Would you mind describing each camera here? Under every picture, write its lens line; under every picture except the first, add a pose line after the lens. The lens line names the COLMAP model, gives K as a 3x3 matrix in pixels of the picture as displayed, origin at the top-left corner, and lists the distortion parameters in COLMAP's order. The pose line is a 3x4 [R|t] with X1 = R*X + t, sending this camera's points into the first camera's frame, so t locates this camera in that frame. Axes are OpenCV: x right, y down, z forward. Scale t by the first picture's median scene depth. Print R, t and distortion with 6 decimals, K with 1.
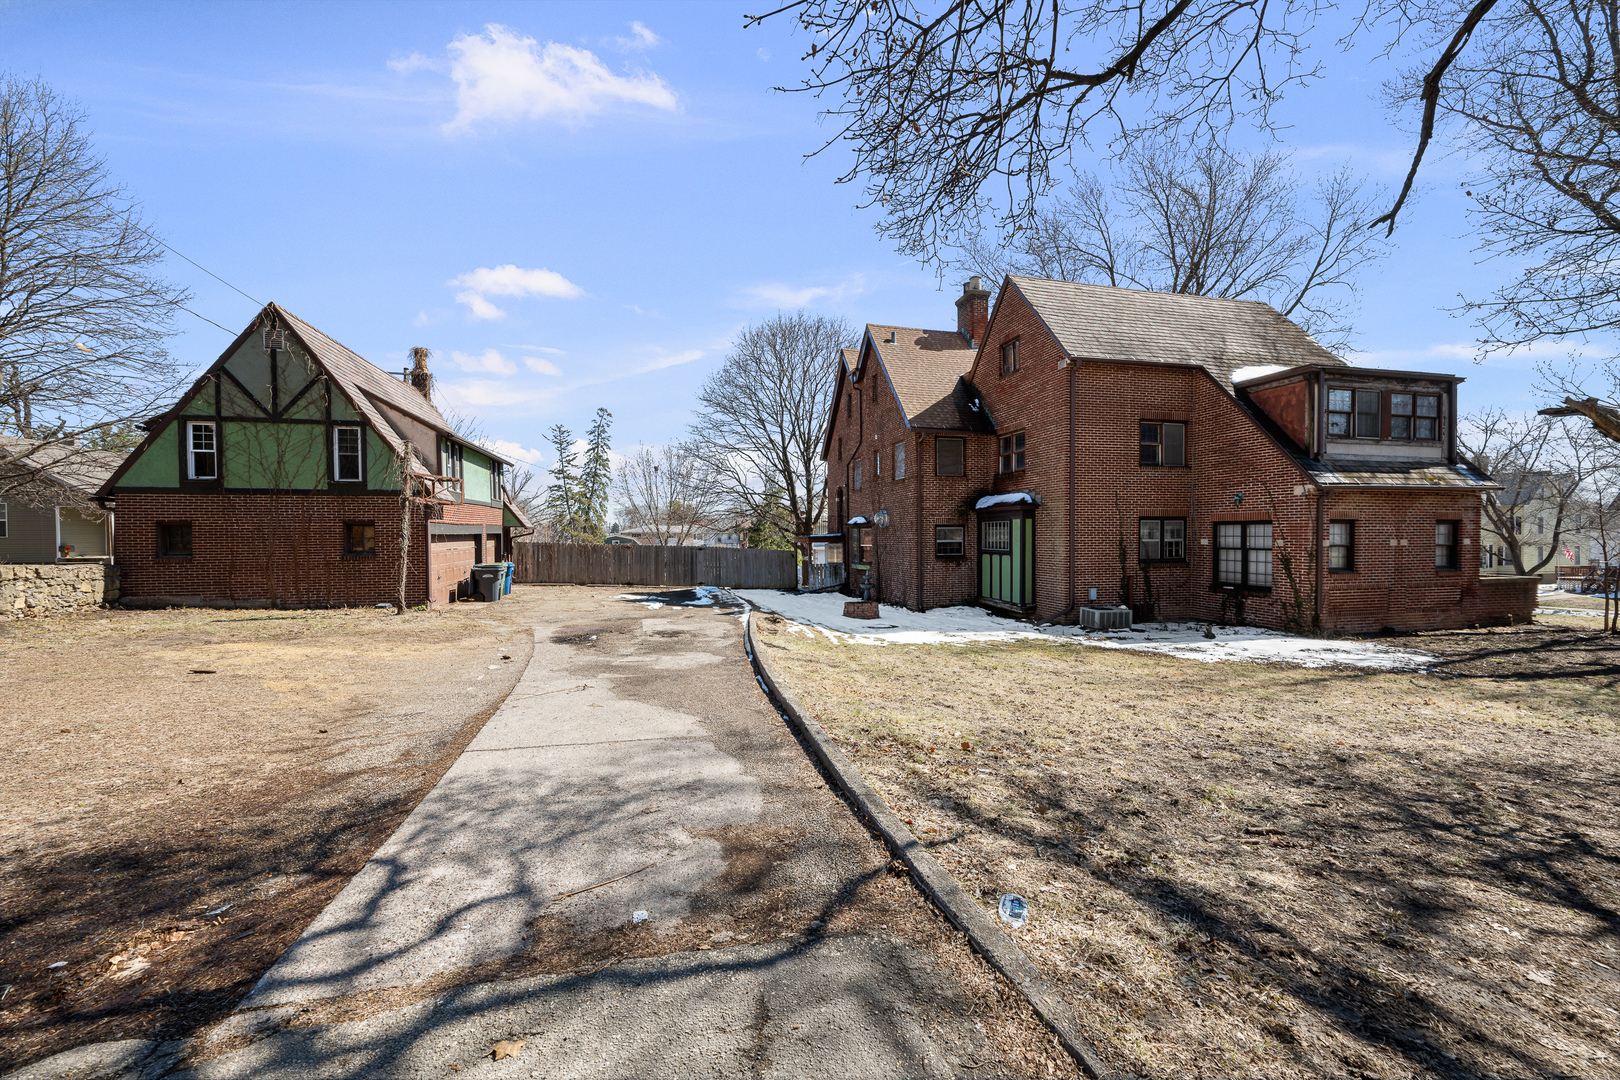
lens RADIAL K [[638.9, 0, 806.9], [0, 638.9, 547.1], [0, 0, 1]] dist [-0.002045, -0.000380]
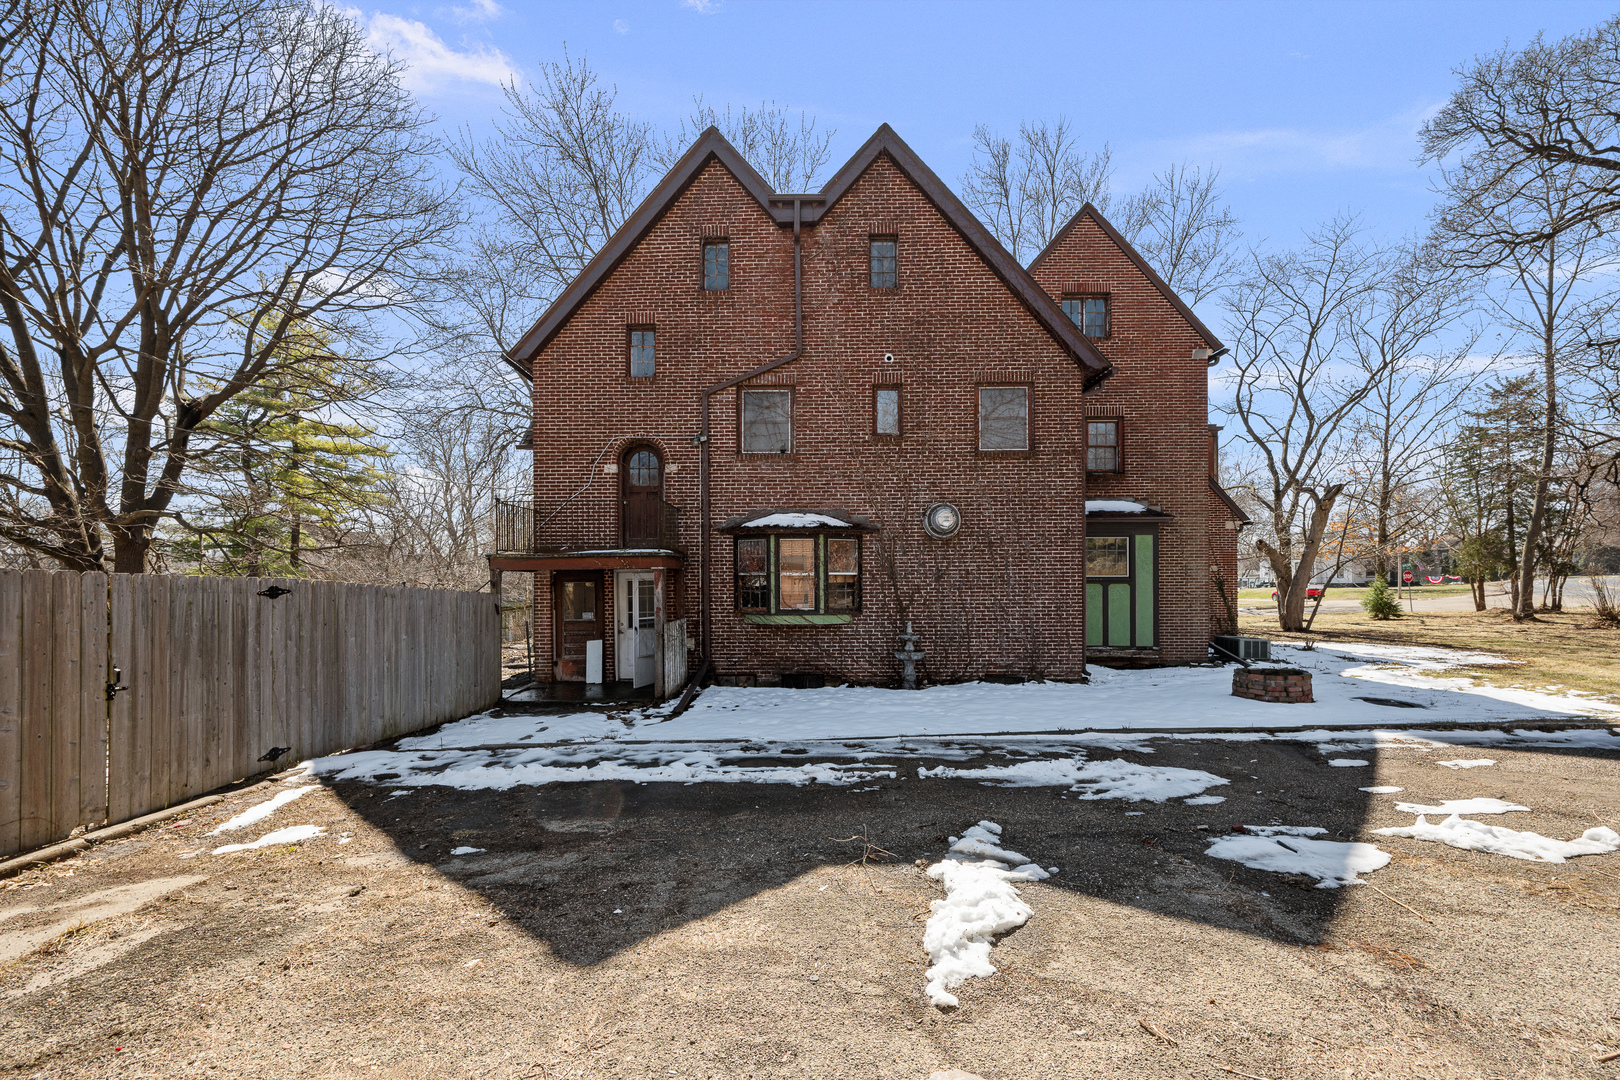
lens RADIAL K [[638.9, 0, 817.9], [0, 638.9, 578.5], [0, 0, 1]] dist [-0.002045, -0.000380]
pose [[0.253912, 0.003569, 0.967221, -0.464022], [0.021034, 0.999736, -0.009211, 0.006174], [-0.966999, 0.022684, 0.253770, 1.097329]]
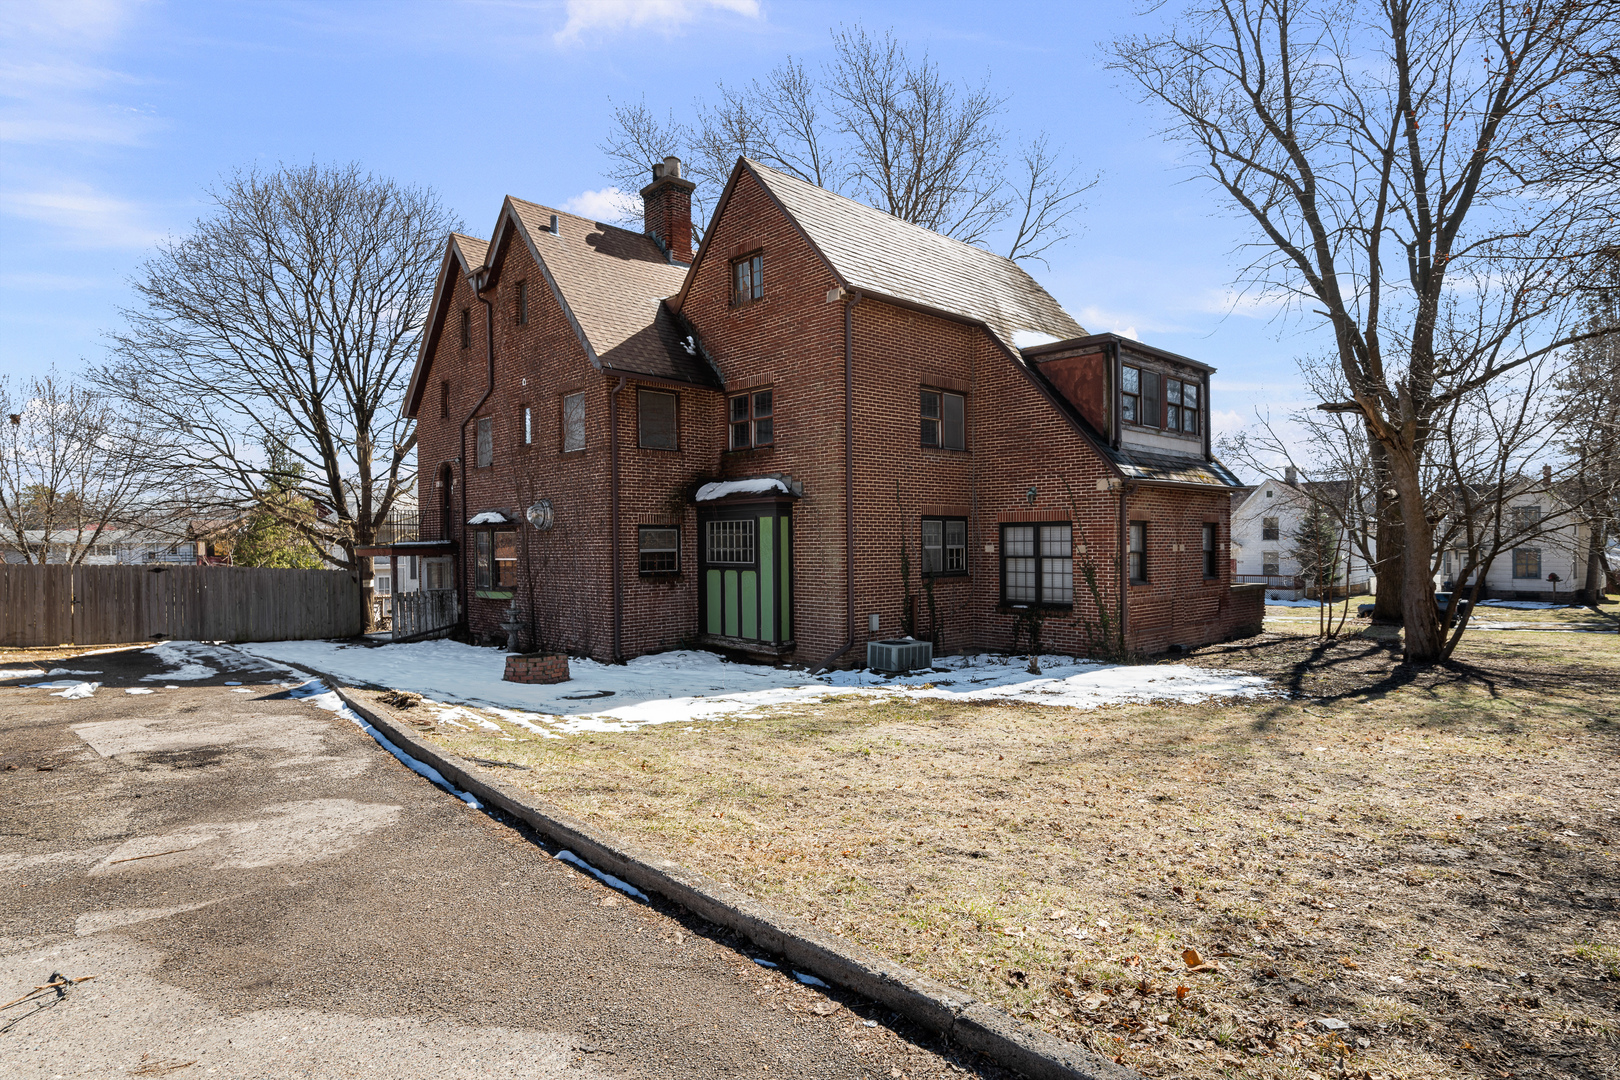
lens RADIAL K [[886.4, 0, 819.0], [0, 886.4, 549.5], [0, 0, 1]] dist [0.000191, -0.000998]
pose [[0.866648, -0.005220, 0.498893, -0.084989], [0.012868, 0.999846, -0.011891, 0.002527], [-0.498755, 0.016726, 0.866582, 0.148110]]
